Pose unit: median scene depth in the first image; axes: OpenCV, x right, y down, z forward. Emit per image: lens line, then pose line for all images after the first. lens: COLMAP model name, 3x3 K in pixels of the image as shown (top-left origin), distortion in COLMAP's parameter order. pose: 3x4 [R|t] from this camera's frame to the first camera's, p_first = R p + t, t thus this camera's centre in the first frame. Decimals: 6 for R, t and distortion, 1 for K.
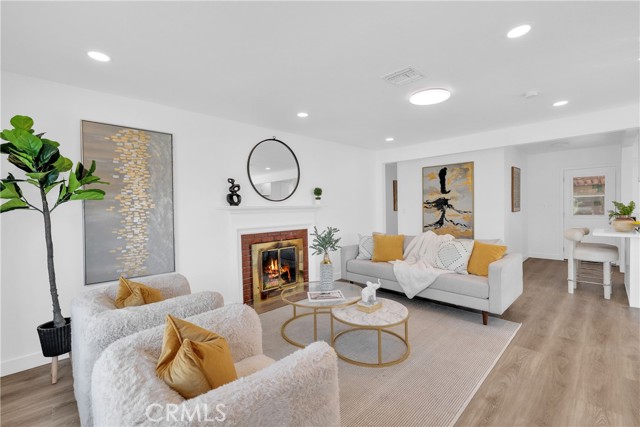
lens RADIAL K [[281.7, 0, 319.2], [0, 281.7, 213.3], [0, 0, 1]] dist [0.001062, -0.000495]
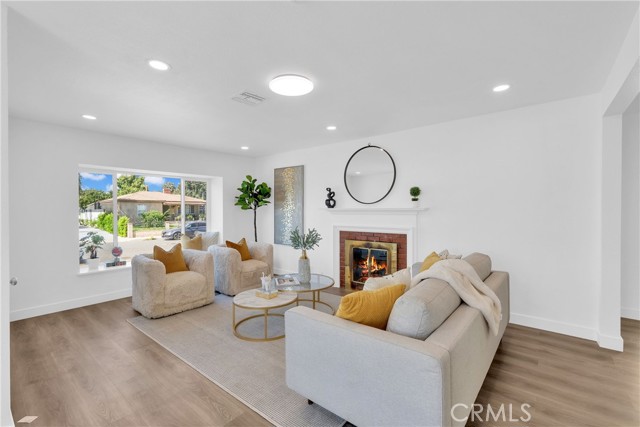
lens RADIAL K [[281.7, 0, 322.2], [0, 281.7, 214.7], [0, 0, 1]] dist [0.001062, -0.000495]
pose [[0.117089, 0.037018, -0.992431, 0.963287], [-0.018188, 0.999217, 0.035125, -0.038489], [0.992955, 0.013938, 0.117671, 0.757935]]
